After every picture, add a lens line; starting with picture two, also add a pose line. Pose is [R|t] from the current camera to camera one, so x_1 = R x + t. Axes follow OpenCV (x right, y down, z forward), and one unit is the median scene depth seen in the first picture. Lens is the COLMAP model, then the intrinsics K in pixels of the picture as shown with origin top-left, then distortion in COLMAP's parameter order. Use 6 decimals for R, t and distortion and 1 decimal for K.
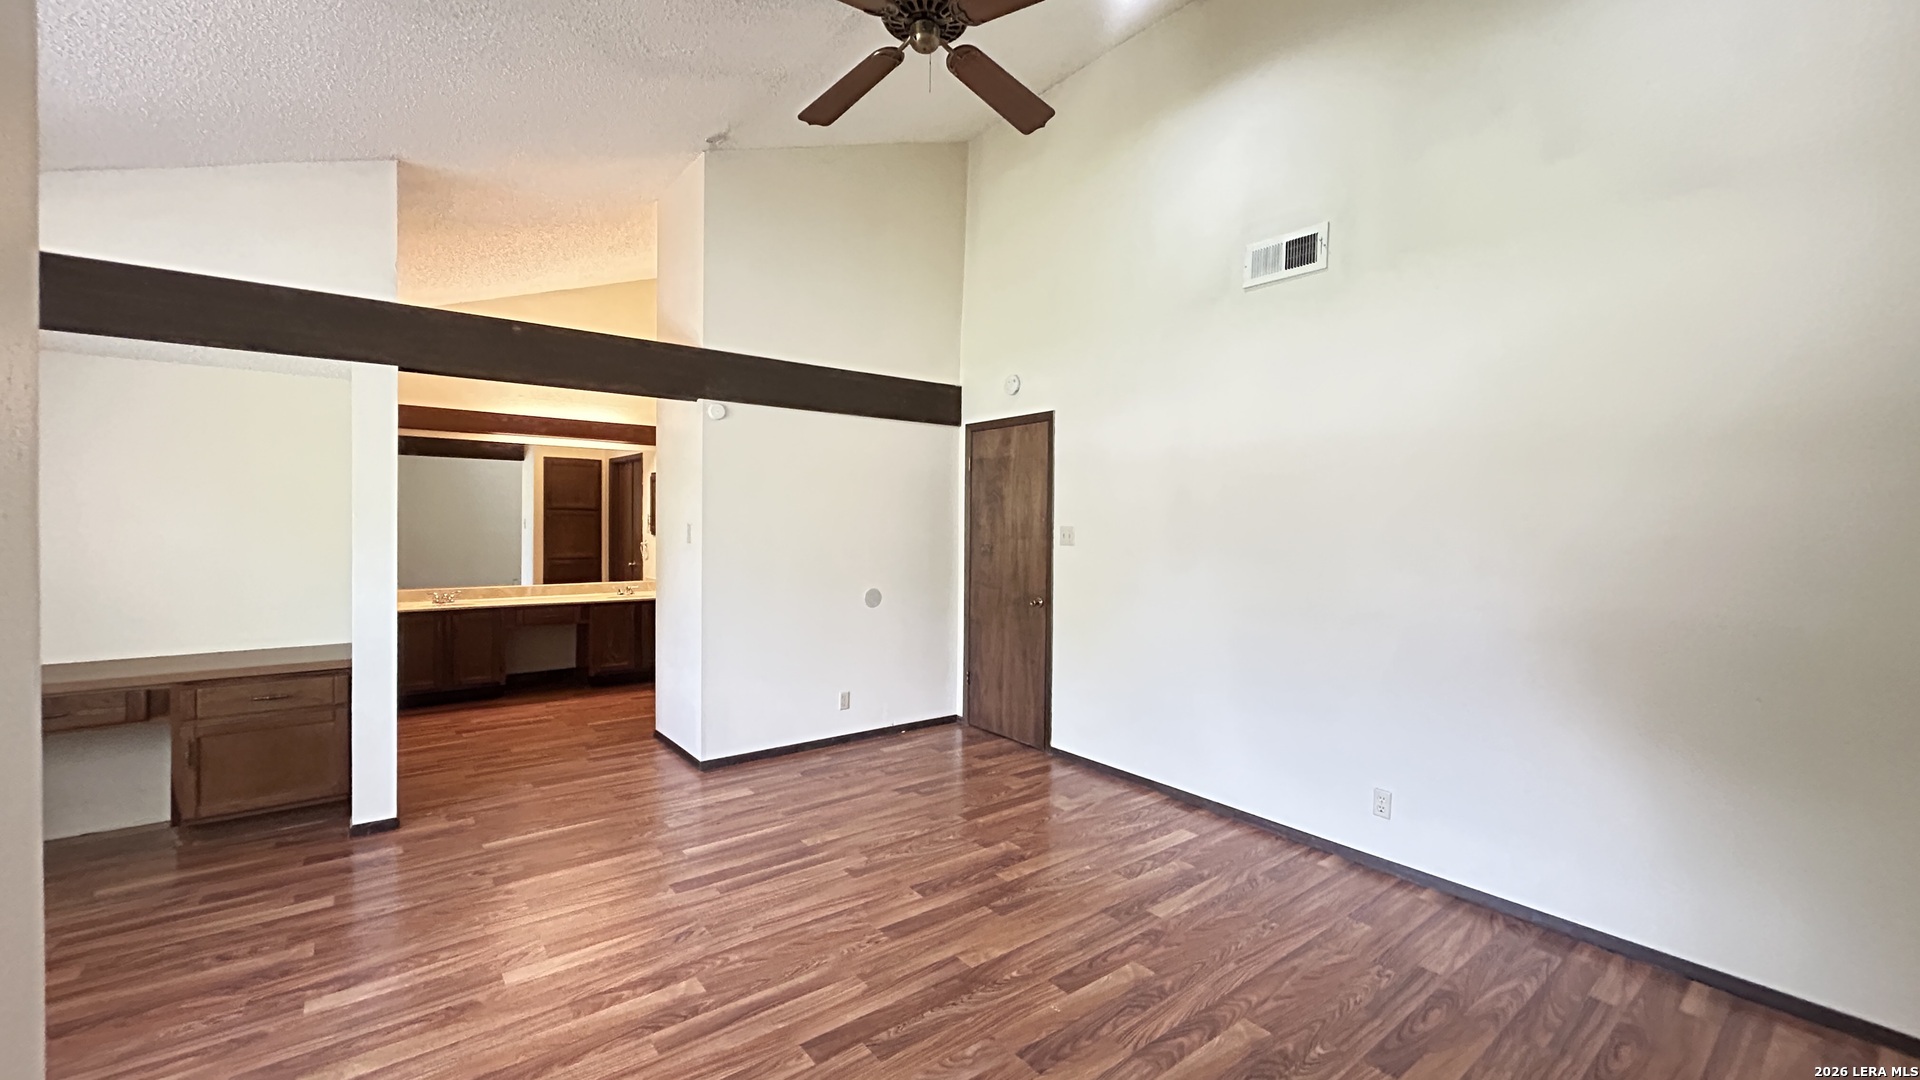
lens RADIAL K [[772.9, 0, 958.3], [0, 772.9, 537.8], [0, 0, 1]] dist [0.002397, 0.000661]
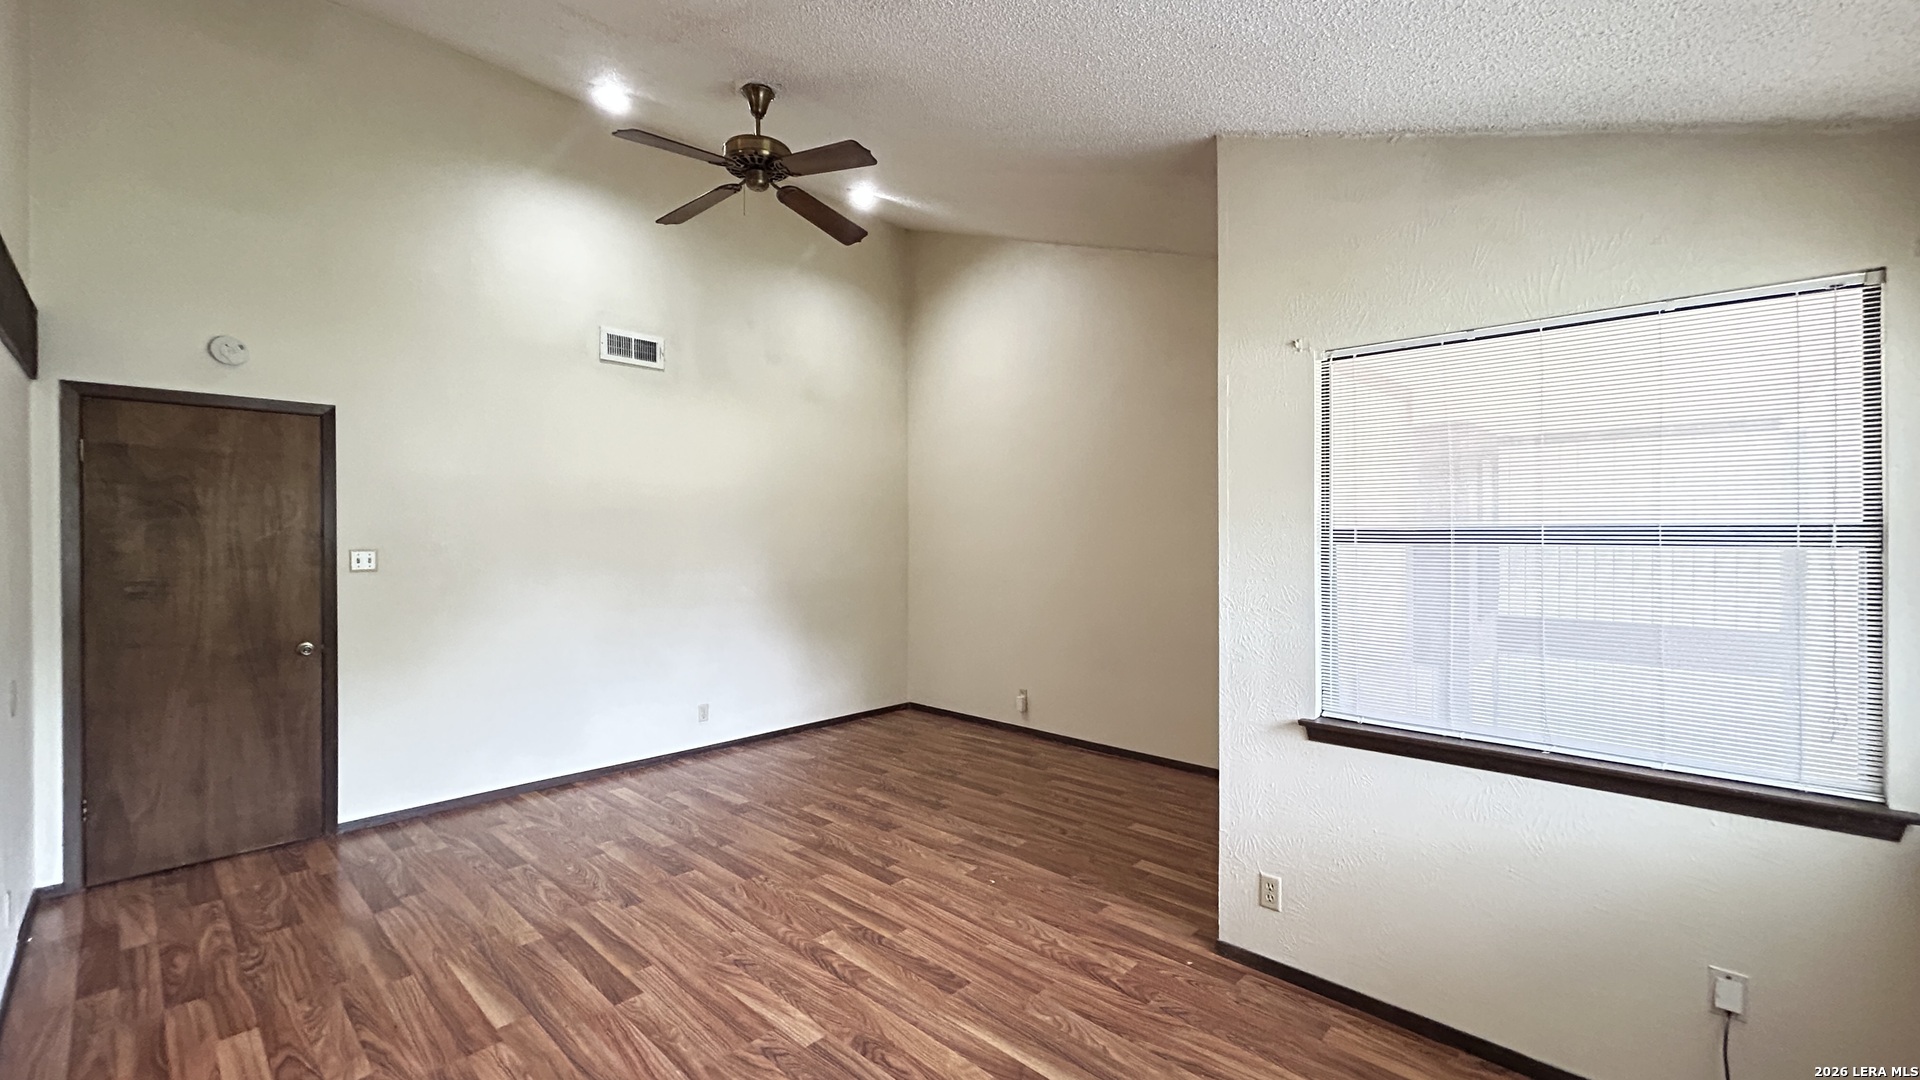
lens RADIAL K [[772.9, 0, 960.8], [0, 772.9, 551.5], [0, 0, 1]] dist [0.002397, 0.000661]
pose [[-0.157864, -0.030598, 0.986987, -1.178924], [0.018699, 0.999248, 0.033969, -0.043440], [-0.987284, 0.023818, -0.157173, 0.738054]]
